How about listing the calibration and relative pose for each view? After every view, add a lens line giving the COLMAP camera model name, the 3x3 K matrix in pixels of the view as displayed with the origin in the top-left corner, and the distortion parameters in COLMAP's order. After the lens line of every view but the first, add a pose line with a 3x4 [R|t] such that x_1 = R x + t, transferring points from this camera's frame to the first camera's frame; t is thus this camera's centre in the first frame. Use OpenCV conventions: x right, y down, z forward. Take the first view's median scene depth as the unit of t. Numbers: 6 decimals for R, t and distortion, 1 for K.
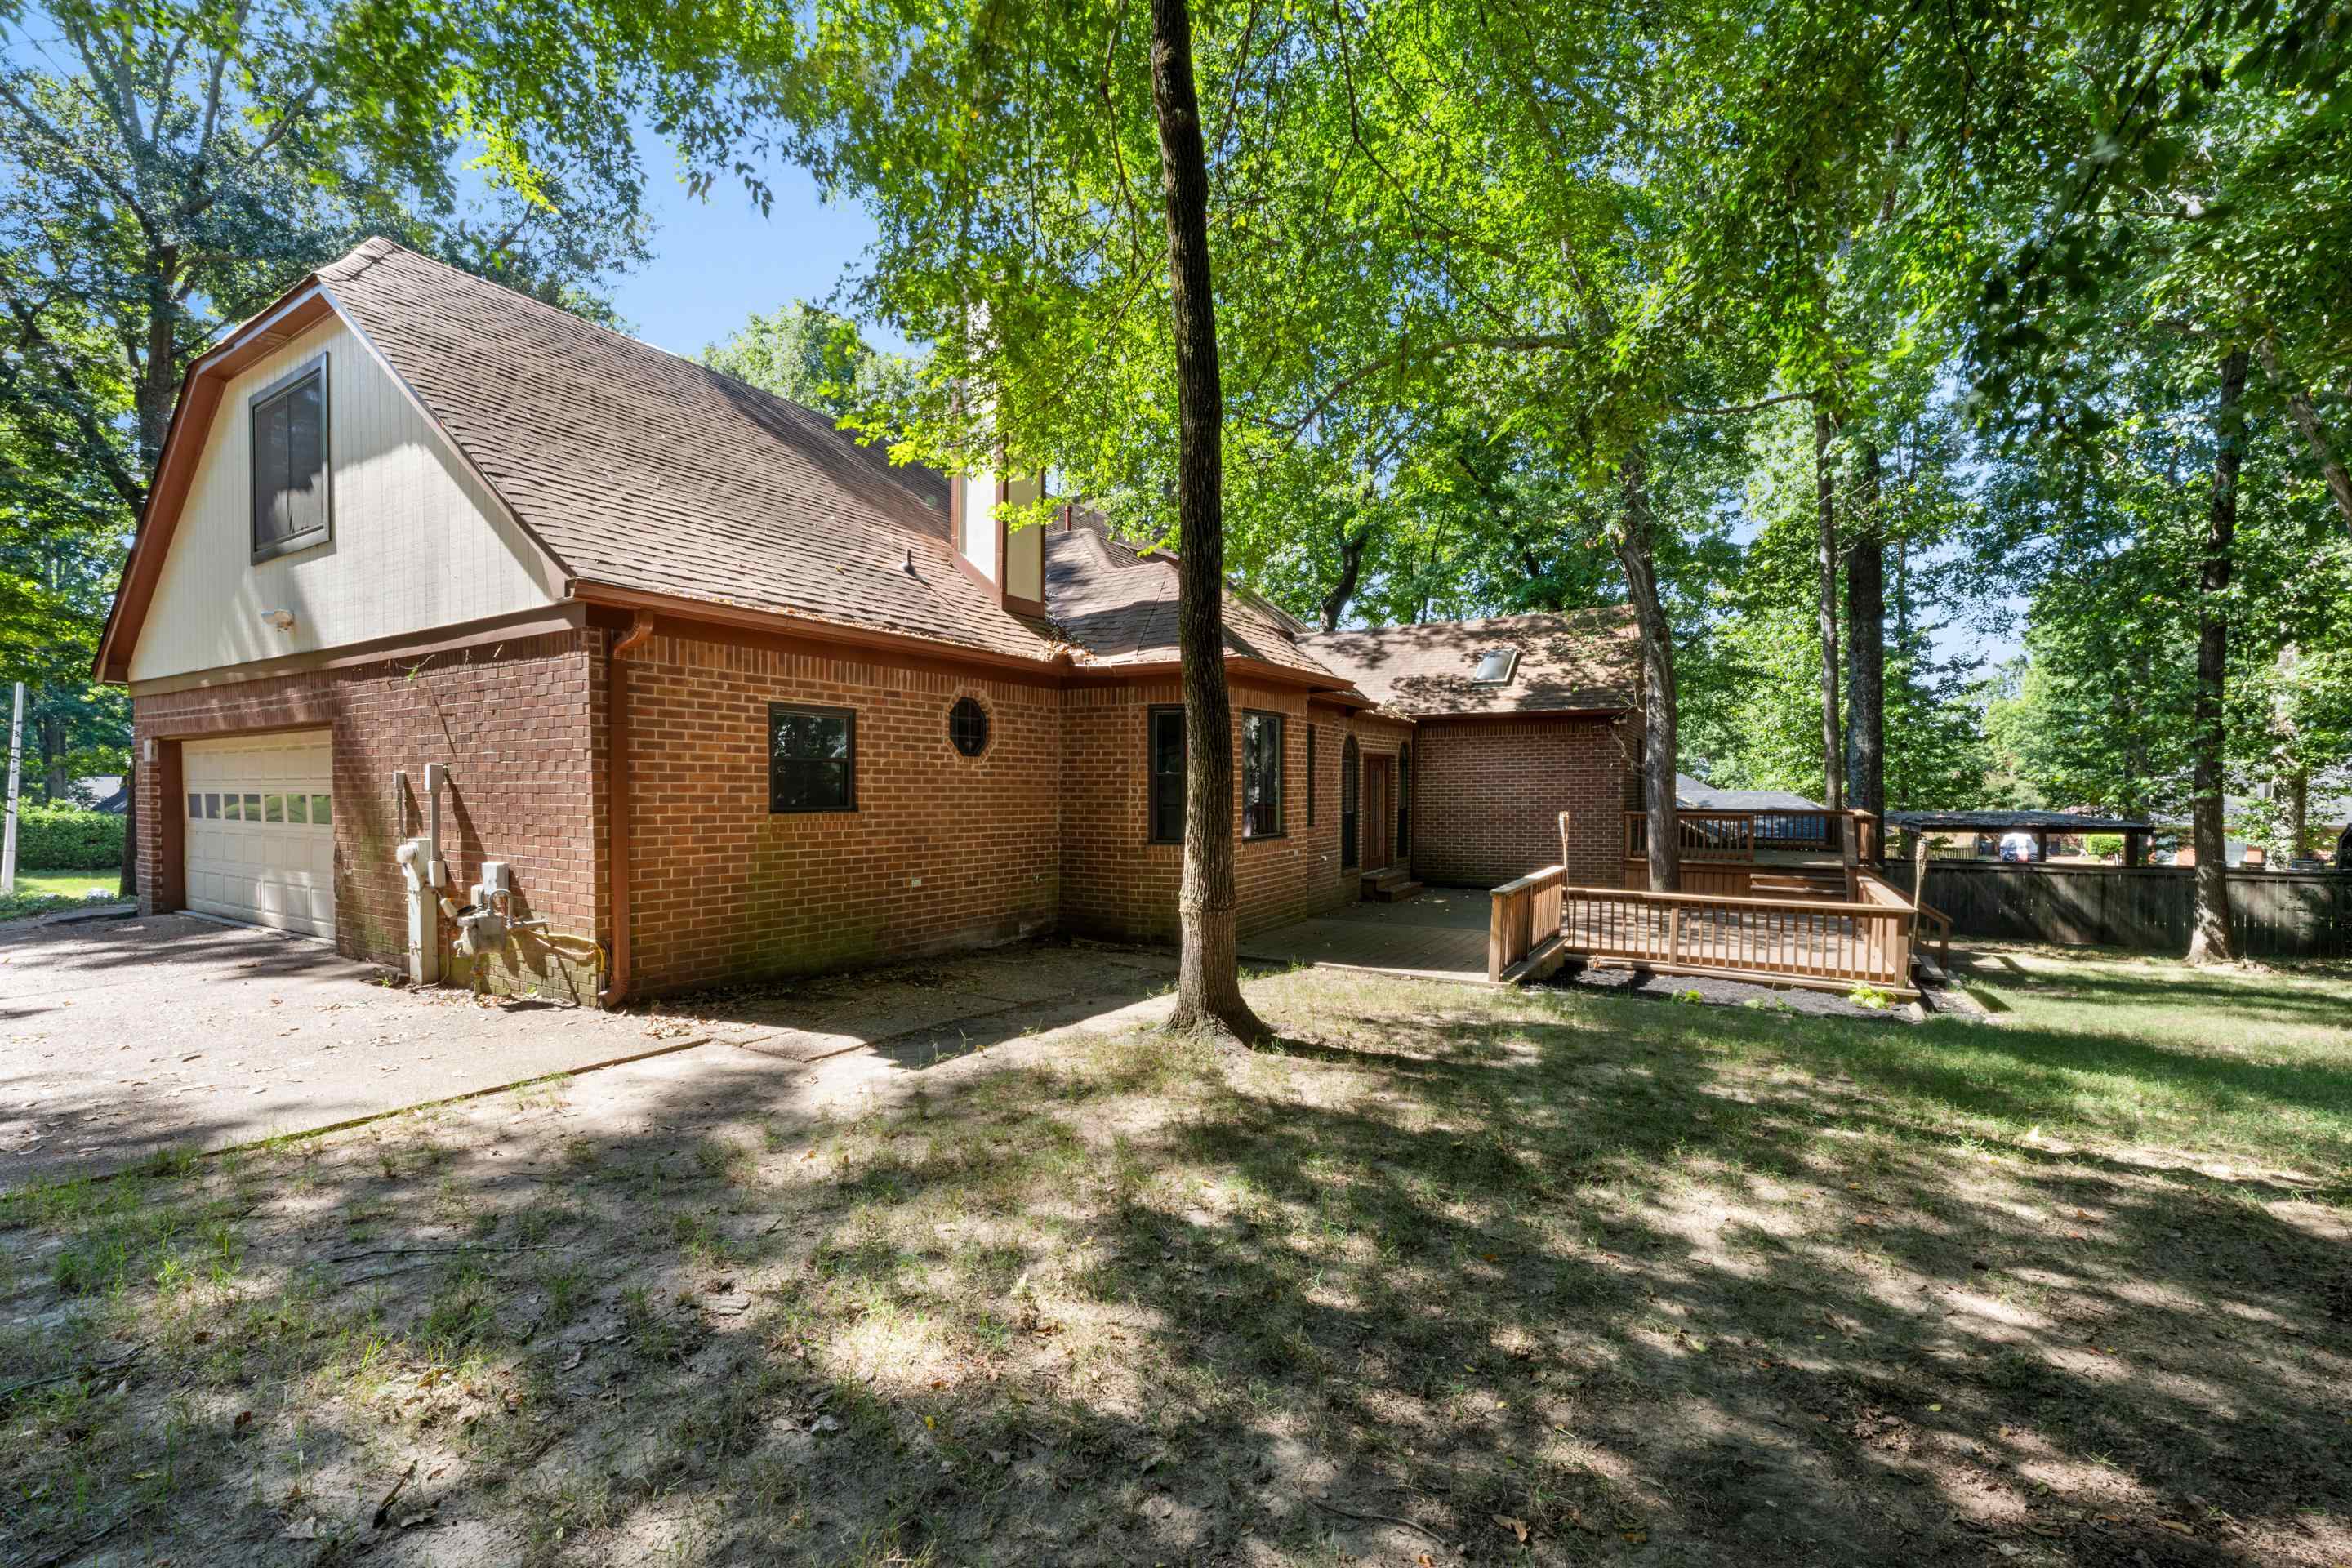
lens RADIAL K [[969.2, 0, 1170.8], [0, 969.2, 792.8], [0, 0, 1]] dist [0.003002, 0.000197]
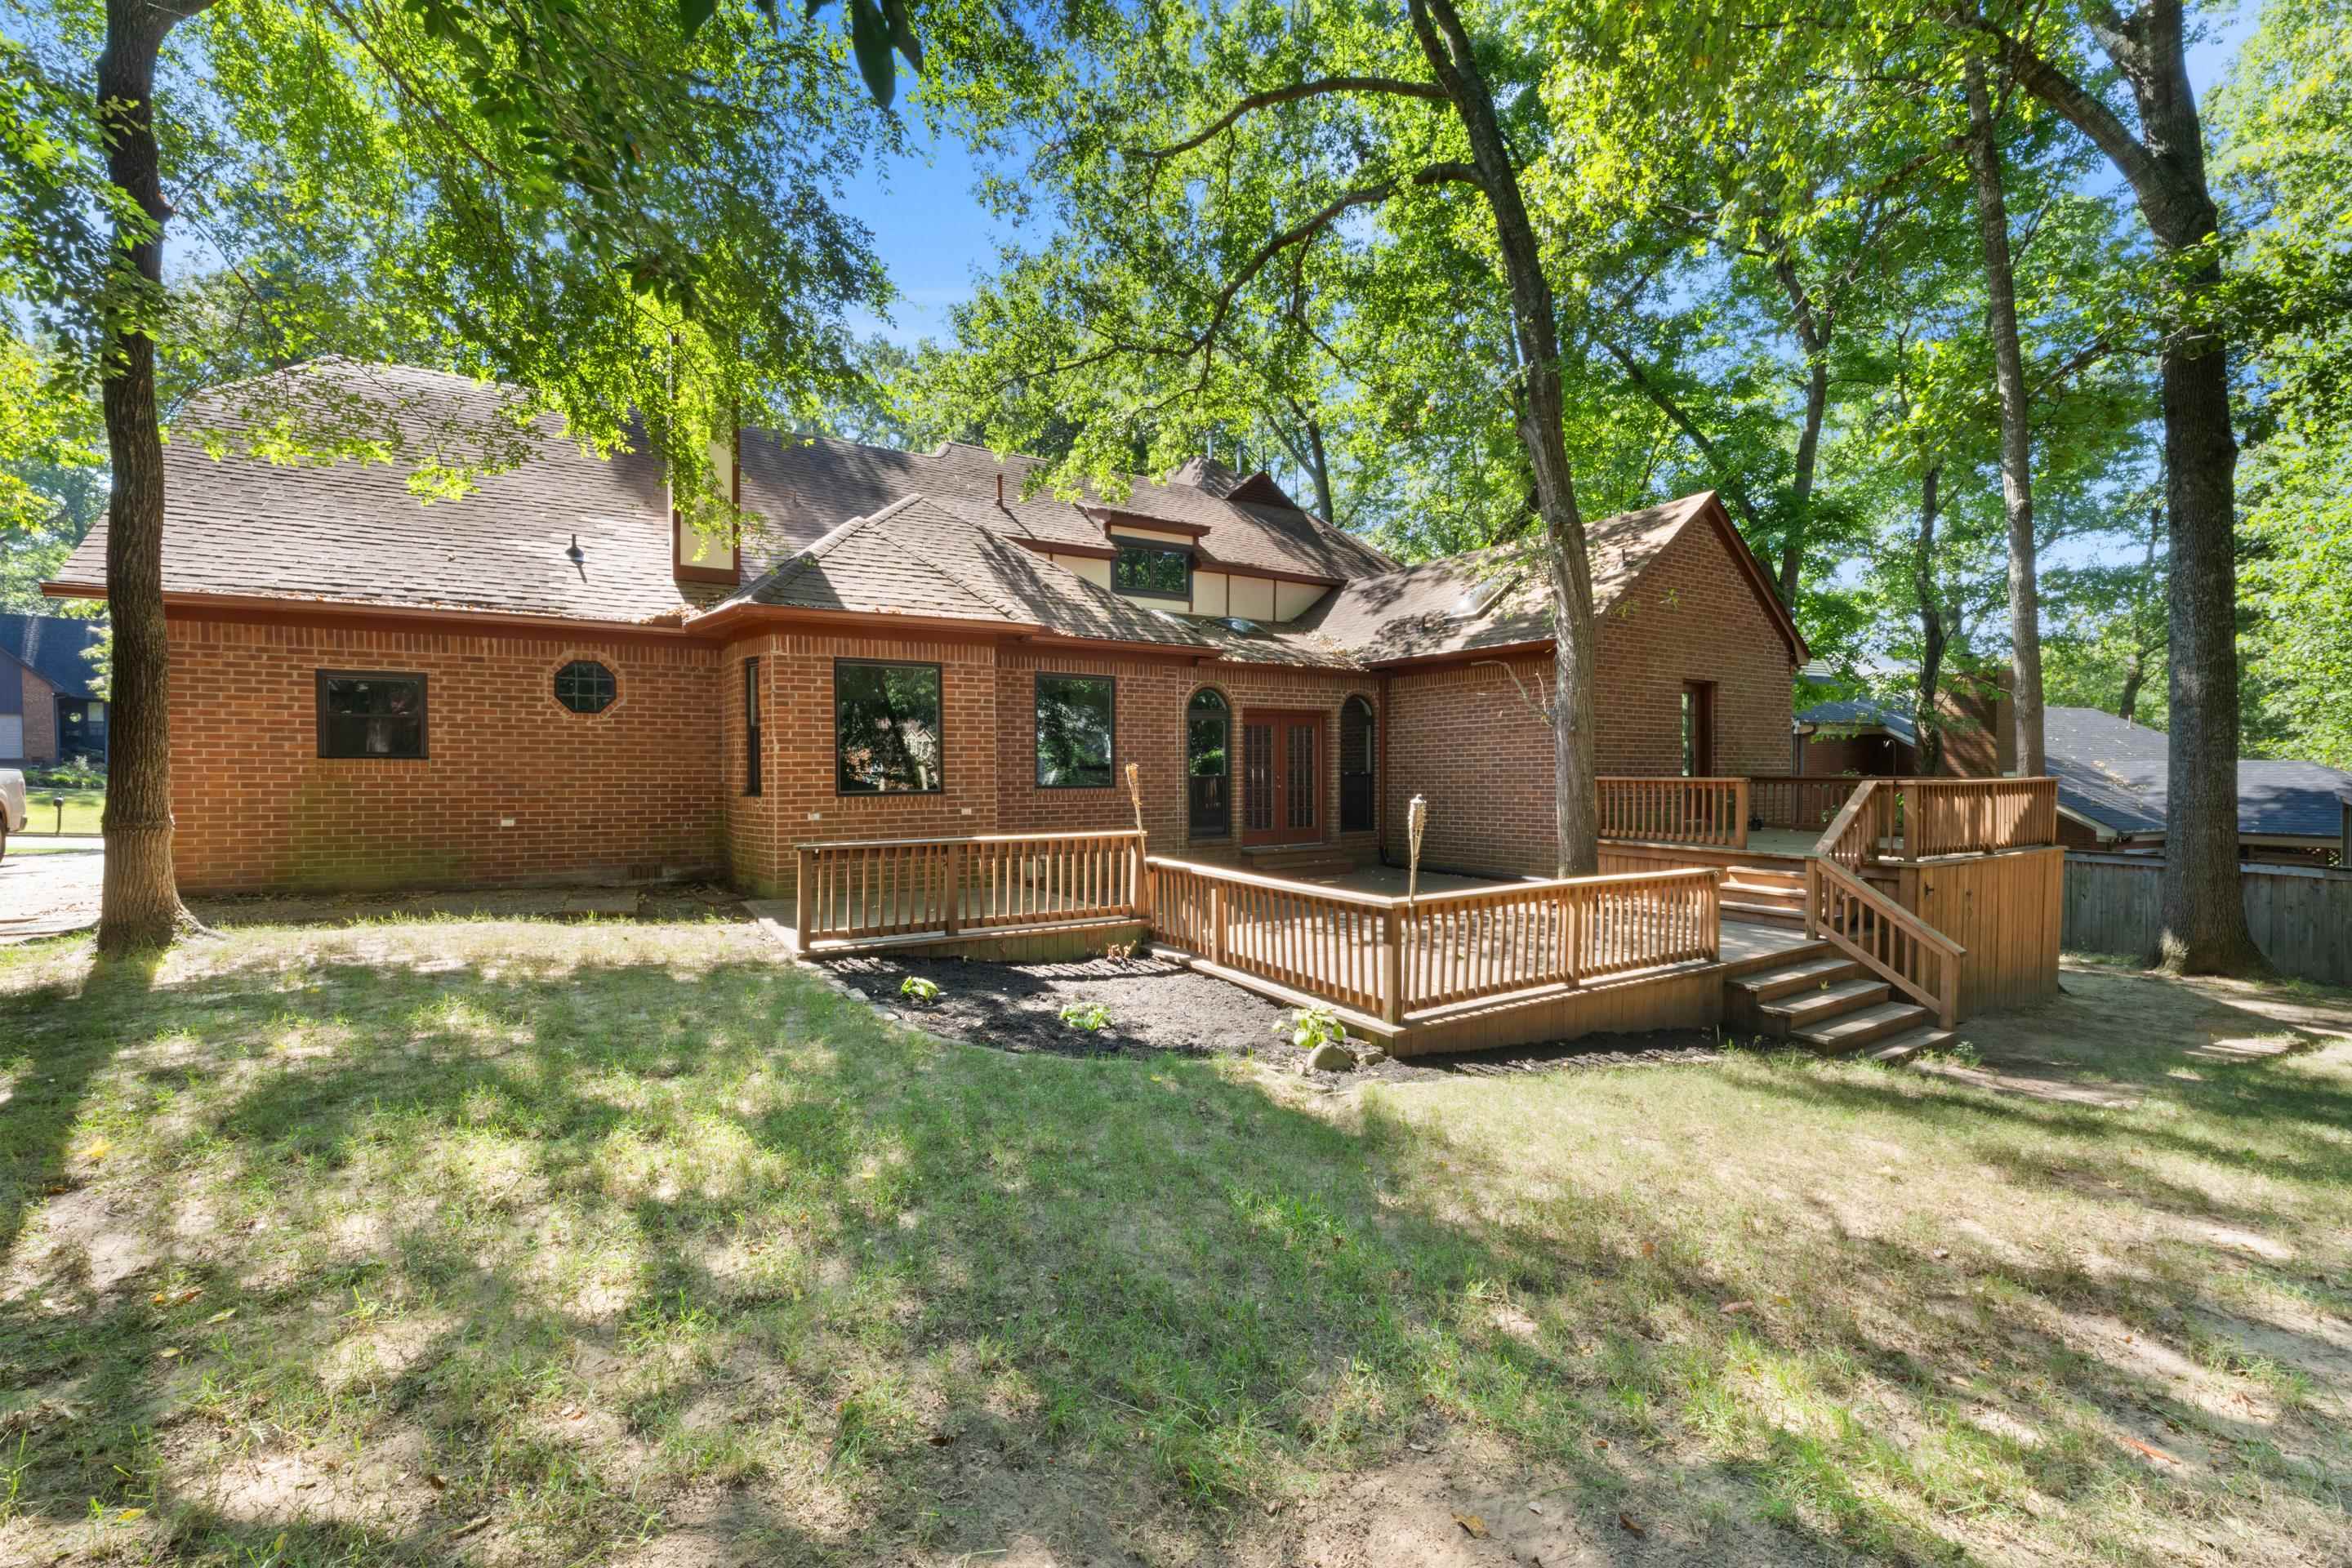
lens RADIAL K [[969.2, 0, 1175.3], [0, 969.2, 777.9], [0, 0, 1]] dist [0.003002, 0.000197]
pose [[0.887526, 0.008896, -0.460672, 1.031332], [-0.004063, 0.999926, 0.011481, 0.024534], [0.460740, -0.008318, 0.887496, 0.359940]]
